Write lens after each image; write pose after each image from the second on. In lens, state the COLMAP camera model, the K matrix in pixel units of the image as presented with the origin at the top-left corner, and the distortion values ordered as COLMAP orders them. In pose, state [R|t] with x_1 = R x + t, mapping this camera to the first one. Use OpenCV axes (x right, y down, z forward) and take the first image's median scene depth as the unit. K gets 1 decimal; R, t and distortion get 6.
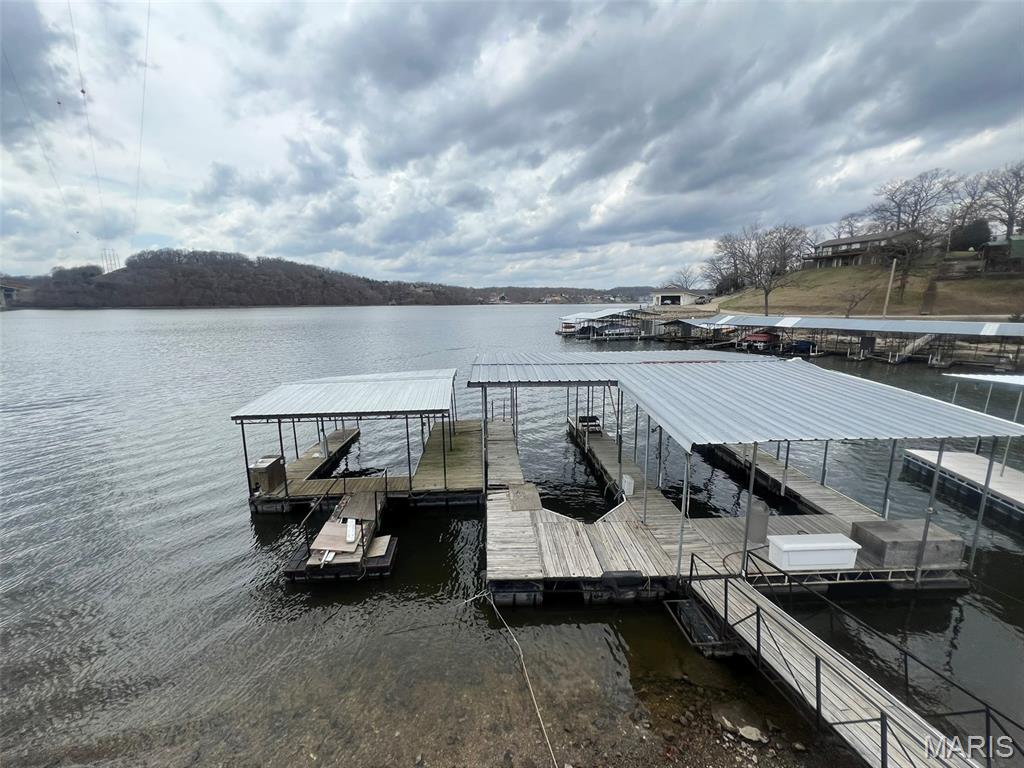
lens RADIAL K [[429.7, 0, 513.5], [0, 429.7, 377.5], [0, 0, 1]] dist [-0.002743, 0.000217]
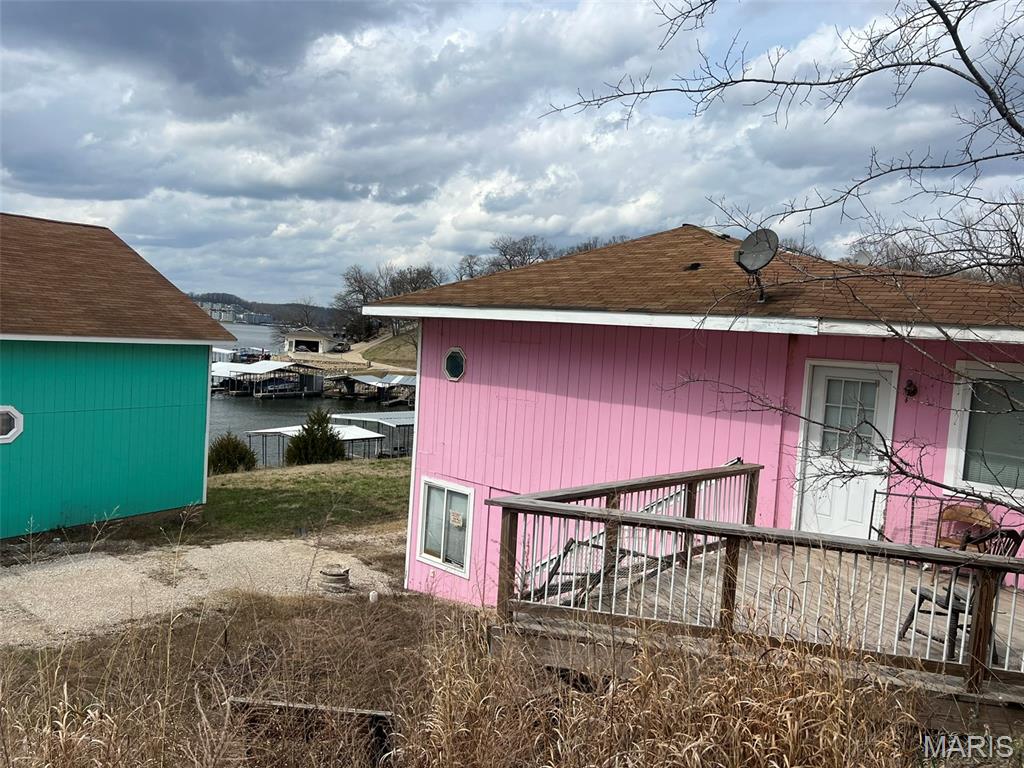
lens RADIAL K [[771.1, 0, 512.4], [0, 771.1, 387.0], [0, 0, 1]] dist [0.063246, -0.064335]
pose [[0.746625, 0.004831, 0.665227, -0.284228], [0.050660, 0.996657, -0.064097, 0.011625], [-0.663313, 0.081557, 0.743885, -0.311421]]
